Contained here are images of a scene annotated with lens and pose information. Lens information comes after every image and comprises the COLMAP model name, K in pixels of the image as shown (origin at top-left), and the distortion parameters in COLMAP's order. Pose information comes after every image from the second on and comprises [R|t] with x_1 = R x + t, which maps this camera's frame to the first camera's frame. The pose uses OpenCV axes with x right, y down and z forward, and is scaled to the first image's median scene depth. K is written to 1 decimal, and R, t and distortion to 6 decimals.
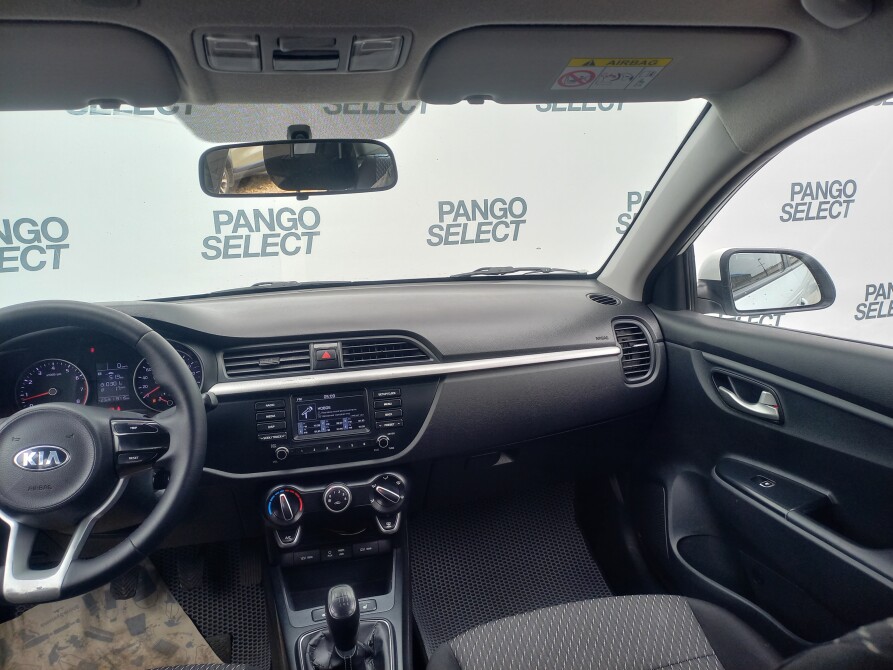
lens RADIAL K [[653.6, 0, 429.0], [0, 653.6, 330.6], [0, 0, 1]] dist [0.062154, -0.043195]
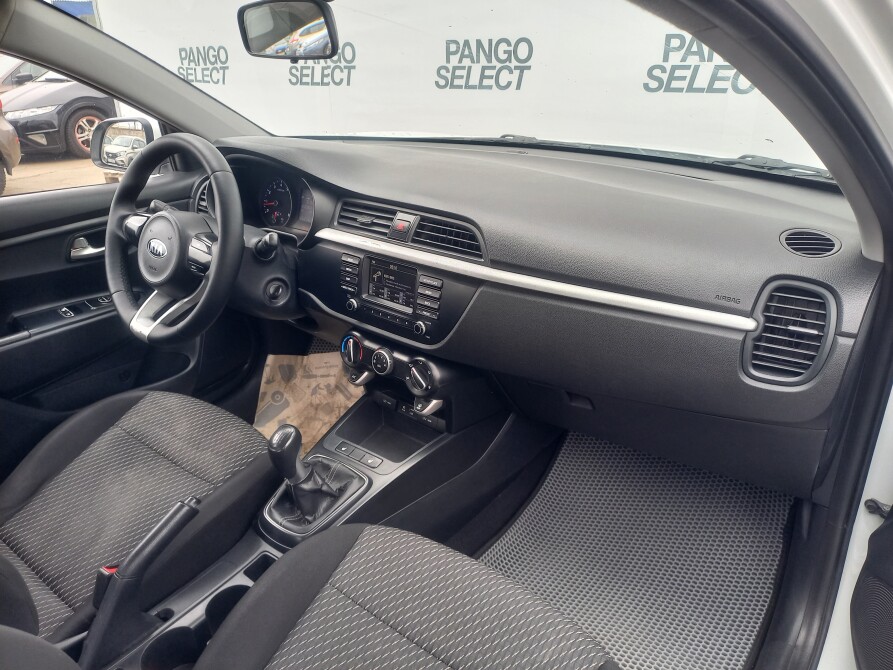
lens RADIAL K [[653.6, 0, 443.7], [0, 653.6, 333.9], [0, 0, 1]] dist [0.062154, -0.043195]
pose [[0.627786, 0.350347, -0.695084, 0.625842], [-0.149313, 0.930600, 0.334199, -0.150571], [0.763931, -0.106021, 0.636529, 0.403496]]
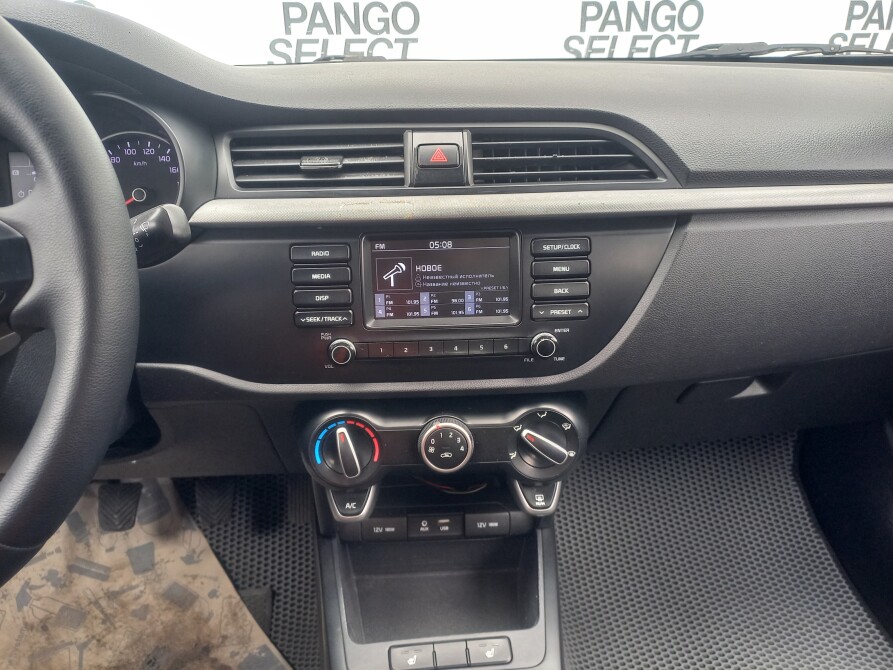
lens RADIAL K [[653.6, 0, 442.2], [0, 653.6, 344.6], [0, 0, 1]] dist [0.062154, -0.043195]
pose [[0.991769, 0.081269, -0.098945, -0.096748], [-0.058394, 0.974792, 0.215341, 0.067755], [0.113951, -0.207791, 0.971513, 0.510840]]
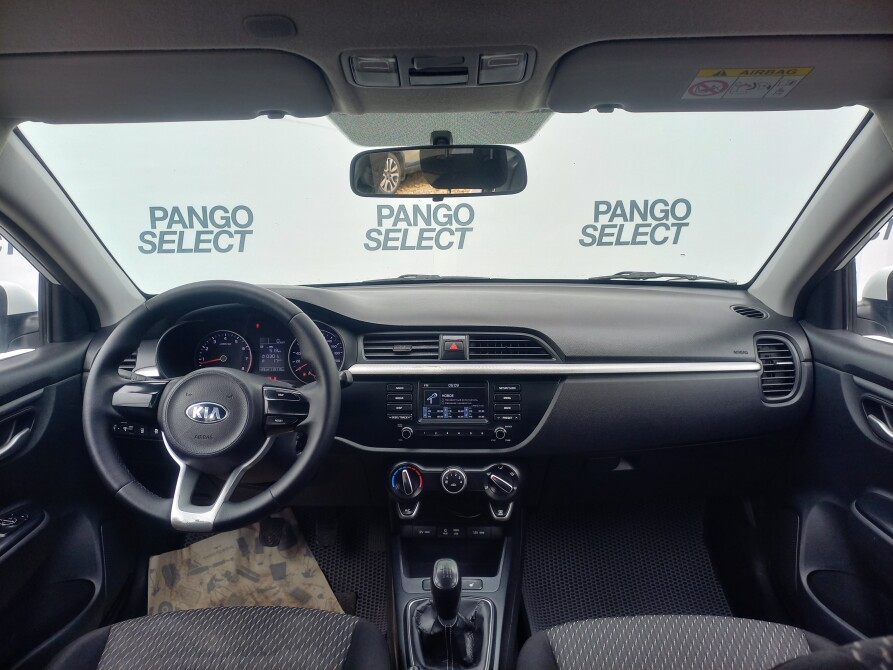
lens RADIAL K [[653.6, 0, 440.0], [0, 653.6, 336.3], [0, 0, 1]] dist [0.062154, -0.043195]
pose [[0.972981, 0.077569, -0.217465, 0.050785], [-0.074392, 0.996969, 0.022770, -0.001367], [0.218572, -0.005977, 0.975802, -0.042277]]
